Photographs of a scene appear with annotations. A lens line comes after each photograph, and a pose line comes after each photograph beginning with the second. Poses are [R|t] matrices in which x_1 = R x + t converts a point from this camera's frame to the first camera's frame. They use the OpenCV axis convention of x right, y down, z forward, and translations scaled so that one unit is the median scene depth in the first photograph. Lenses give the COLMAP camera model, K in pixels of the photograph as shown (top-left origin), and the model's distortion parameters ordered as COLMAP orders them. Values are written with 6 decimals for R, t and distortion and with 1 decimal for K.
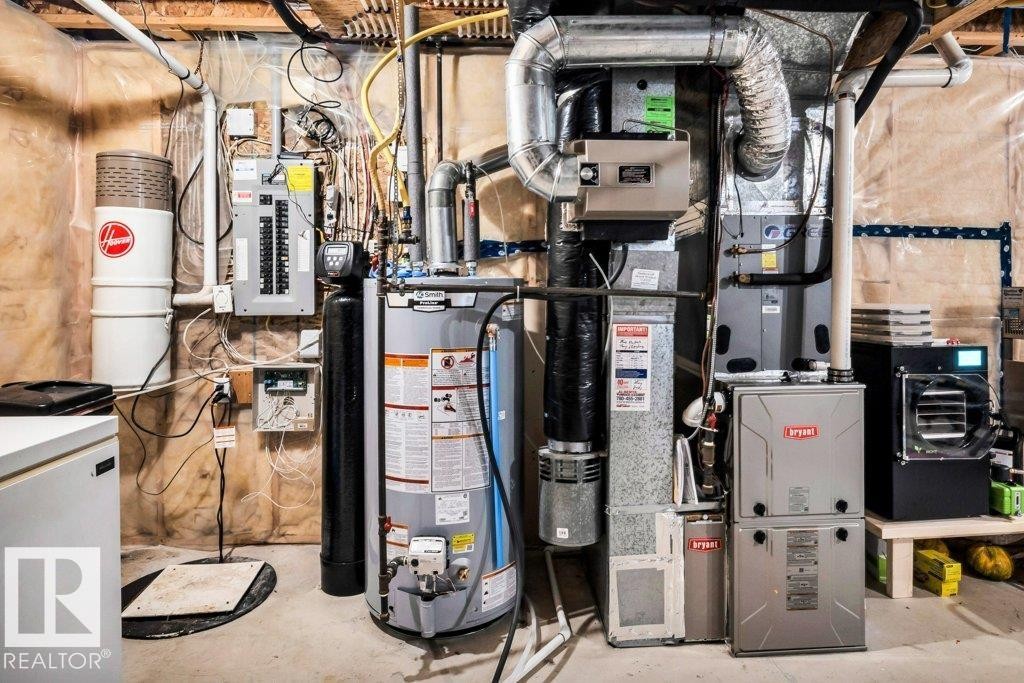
lens RADIAL K [[814.9, 0, 512.0], [0, 814.9, 341.5], [0, 0, 1]] dist [-0.008600, -0.003255]
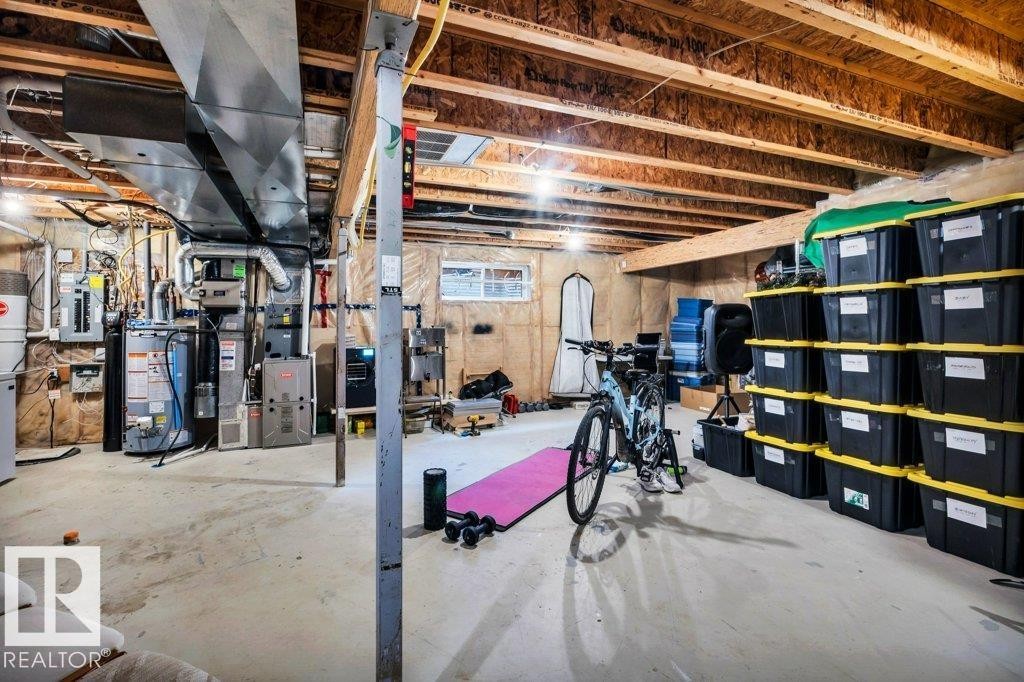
lens RADIAL K [[535.0, 0, 512.6], [0, 535.0, 331.8], [0, 0, 1]] dist [-0.009564, 0.000445]
pose [[0.924763, -0.004755, 0.380513, 0.265895], [0.027928, 0.998074, -0.055400, 0.058612], [-0.379516, 0.061859, 0.923115, -0.862051]]
